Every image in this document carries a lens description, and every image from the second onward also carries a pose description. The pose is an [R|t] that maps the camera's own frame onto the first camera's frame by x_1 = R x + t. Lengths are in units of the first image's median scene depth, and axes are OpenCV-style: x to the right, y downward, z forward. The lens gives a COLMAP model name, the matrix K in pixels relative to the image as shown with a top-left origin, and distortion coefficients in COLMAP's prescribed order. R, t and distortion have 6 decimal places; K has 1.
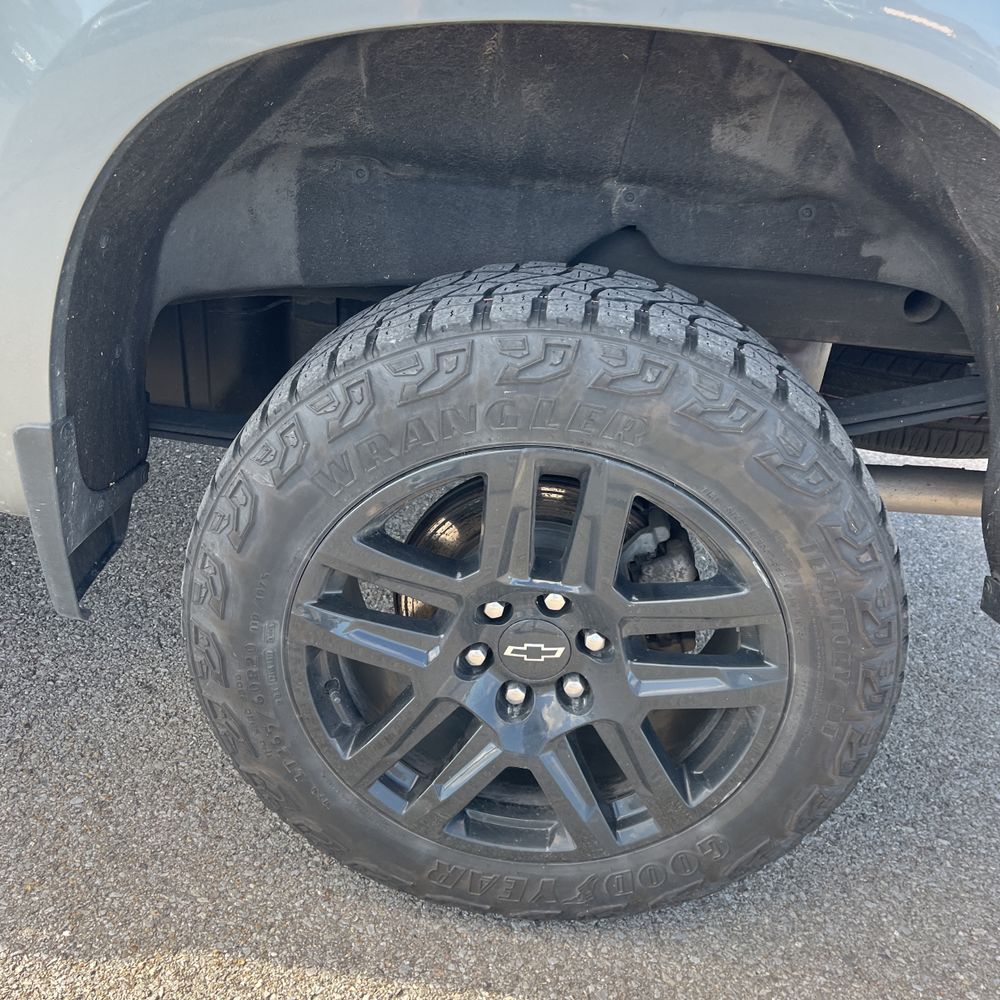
lens RADIAL K [[1016.1, 0, 490.2], [0, 1016.1, 496.3], [0, 0, 1]] dist [0.025917, 0.000000]
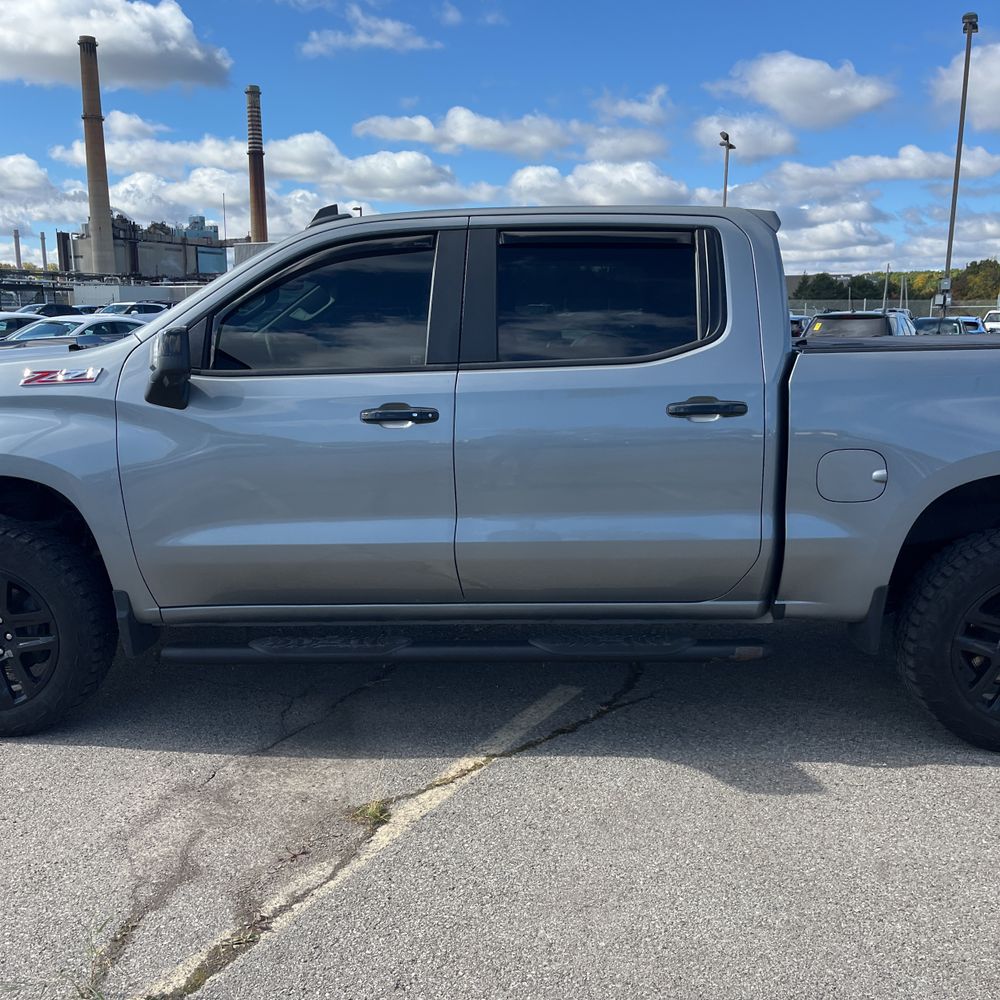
lens RADIAL K [[1016.1, 0, 491.8], [0, 1016.1, 518.0], [0, 0, 1]] dist [0.025917, 0.000000]
pose [[0.994367, -0.101403, 0.030840, -1.686358], [0.105963, 0.957543, -0.268111, 0.452338], [-0.002343, 0.269869, 0.962894, -2.180757]]
